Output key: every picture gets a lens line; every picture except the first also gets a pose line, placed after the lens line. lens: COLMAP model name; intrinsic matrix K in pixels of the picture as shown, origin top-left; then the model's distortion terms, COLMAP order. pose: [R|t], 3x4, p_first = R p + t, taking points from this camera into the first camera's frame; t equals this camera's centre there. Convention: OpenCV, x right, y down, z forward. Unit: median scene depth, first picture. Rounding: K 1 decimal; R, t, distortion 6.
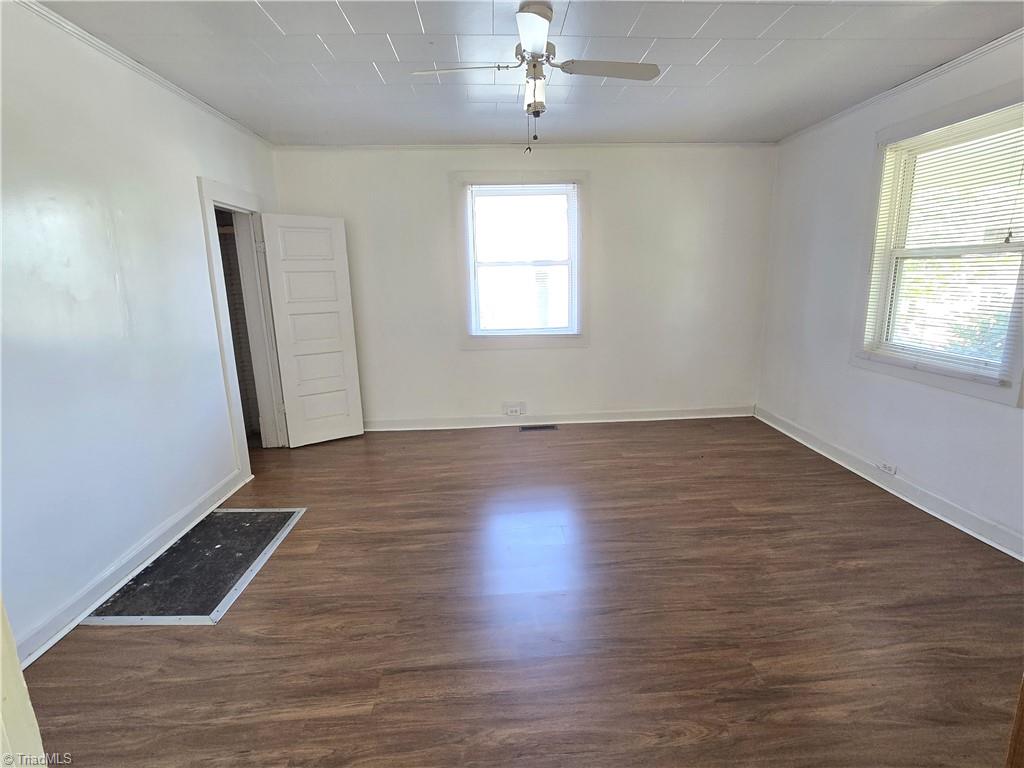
lens RADIAL K [[499.5, 0, 512.1], [0, 499.5, 381.7], [0, 0, 1]] dist [-0.004571, 0.002651]
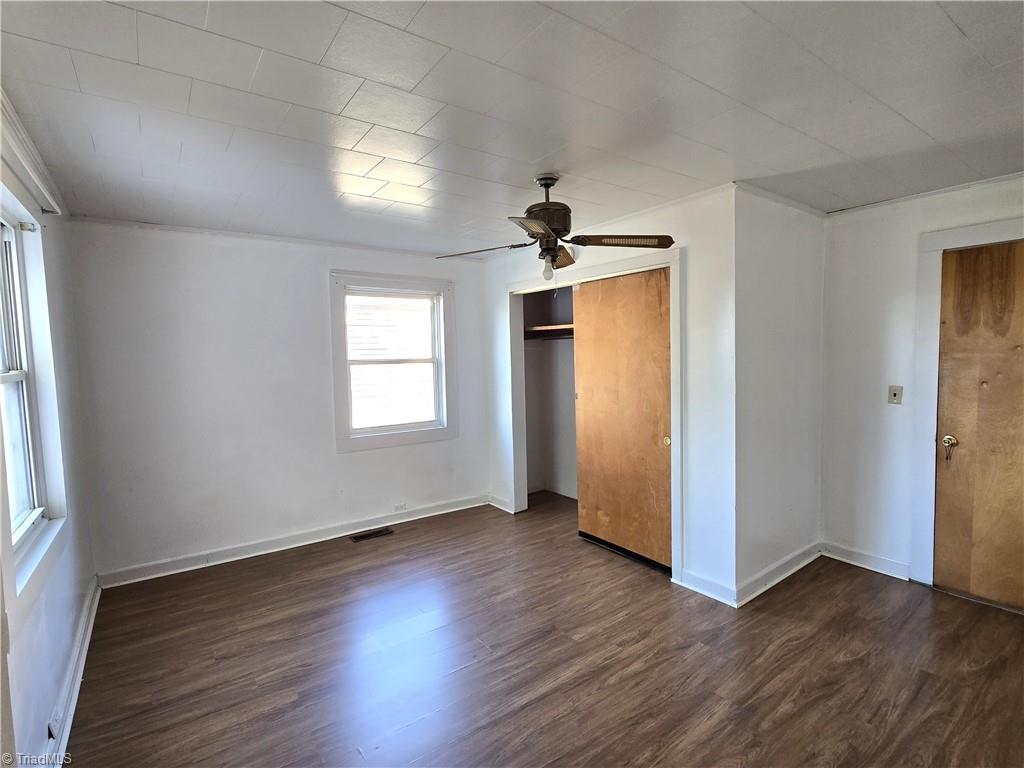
lens RADIAL K [[499.5, 0, 508.5], [0, 499.5, 385.0], [0, 0, 1]] dist [-0.004571, 0.002651]
pose [[0.847400, -0.025208, 0.530356, -0.342132], [0.113181, 0.984490, -0.134048, -0.042024], [-0.518751, 0.173619, 0.837110, 0.068033]]
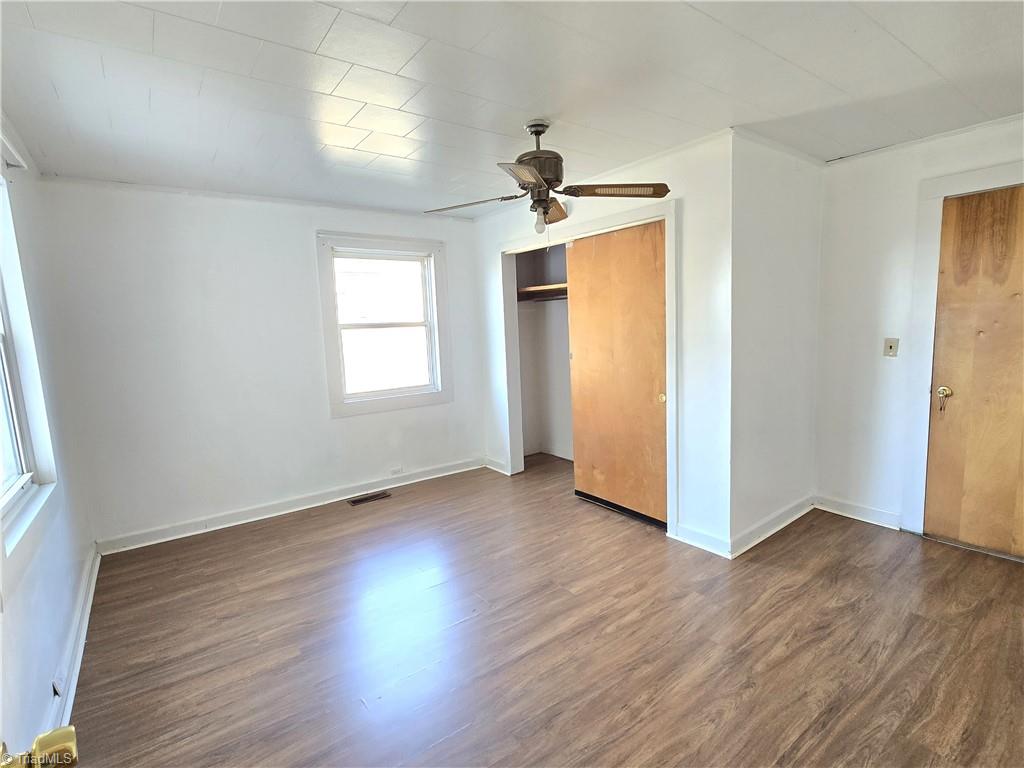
lens RADIAL K [[499.5, 0, 507.8], [0, 499.5, 383.1], [0, 0, 1]] dist [-0.004571, 0.002651]
pose [[0.841856, -0.074993, 0.534467, -0.334545], [0.134013, 0.988330, -0.072411, -0.026173], [-0.522800, 0.132585, 0.842082, 0.079862]]
